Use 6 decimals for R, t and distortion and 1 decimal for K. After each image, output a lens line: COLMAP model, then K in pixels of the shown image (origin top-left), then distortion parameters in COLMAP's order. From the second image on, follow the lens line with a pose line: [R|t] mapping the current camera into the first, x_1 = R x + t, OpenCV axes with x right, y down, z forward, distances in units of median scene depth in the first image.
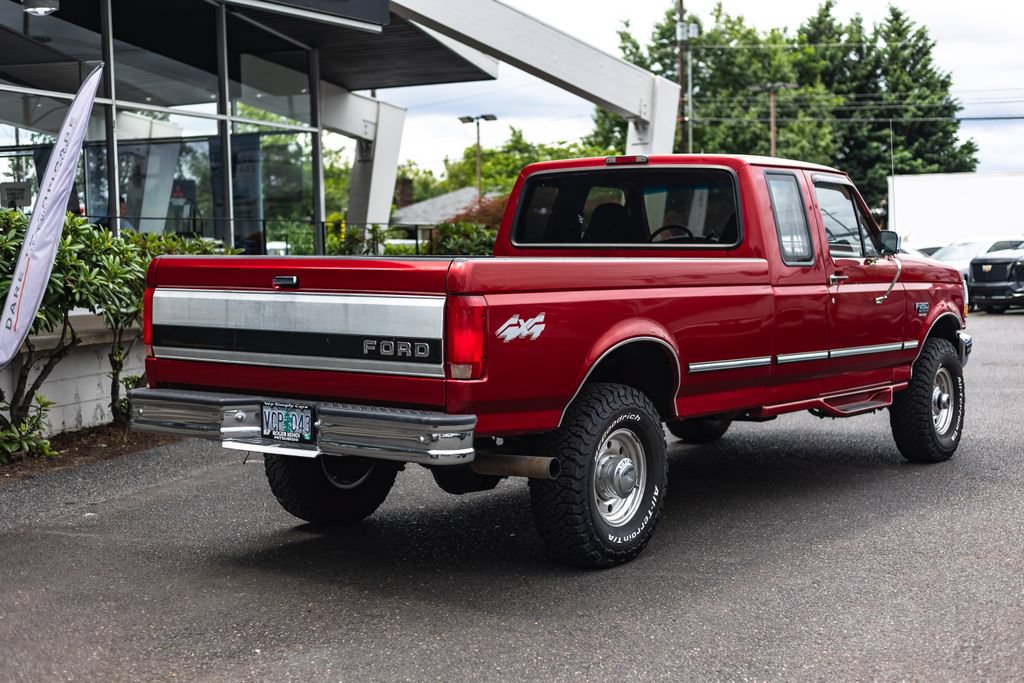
lens RADIAL K [[1488.4, 0, 513.3], [0, 1488.4, 335.6], [0, 0, 1]] dist [0.024136, -0.036122]
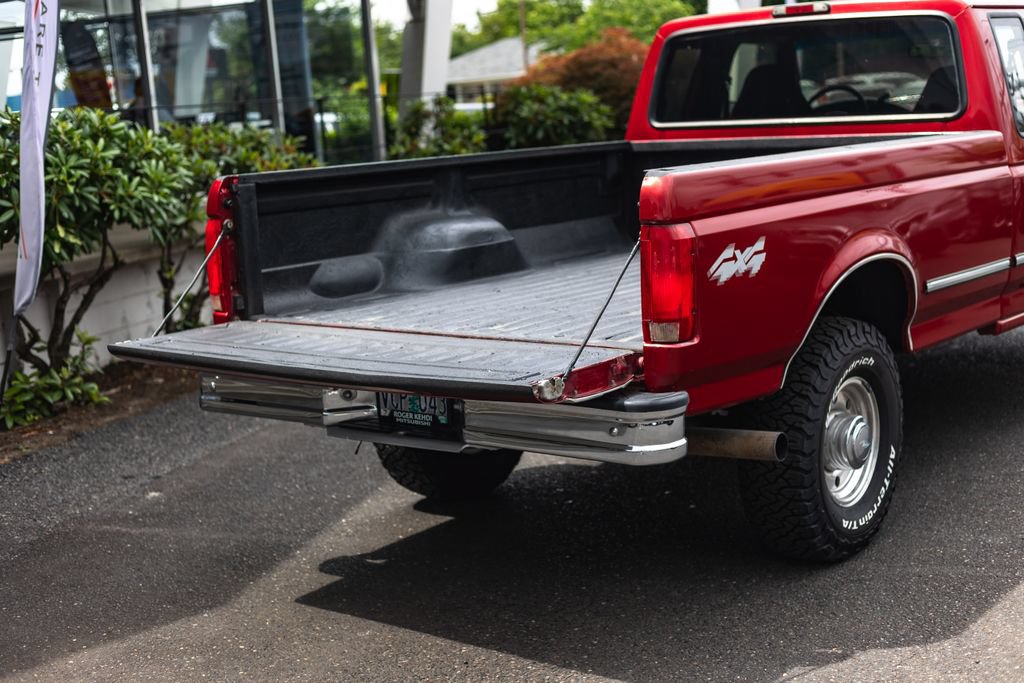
lens RADIAL K [[1488.4, 0, 513.3], [0, 1488.4, 335.6], [0, 0, 1]] dist [0.024136, -0.036122]
pose [[0.998340, -0.049366, -0.029657, -0.051646], [0.052062, 0.993794, 0.098300, -0.028649], [0.024620, -0.099681, 0.994715, 0.176648]]
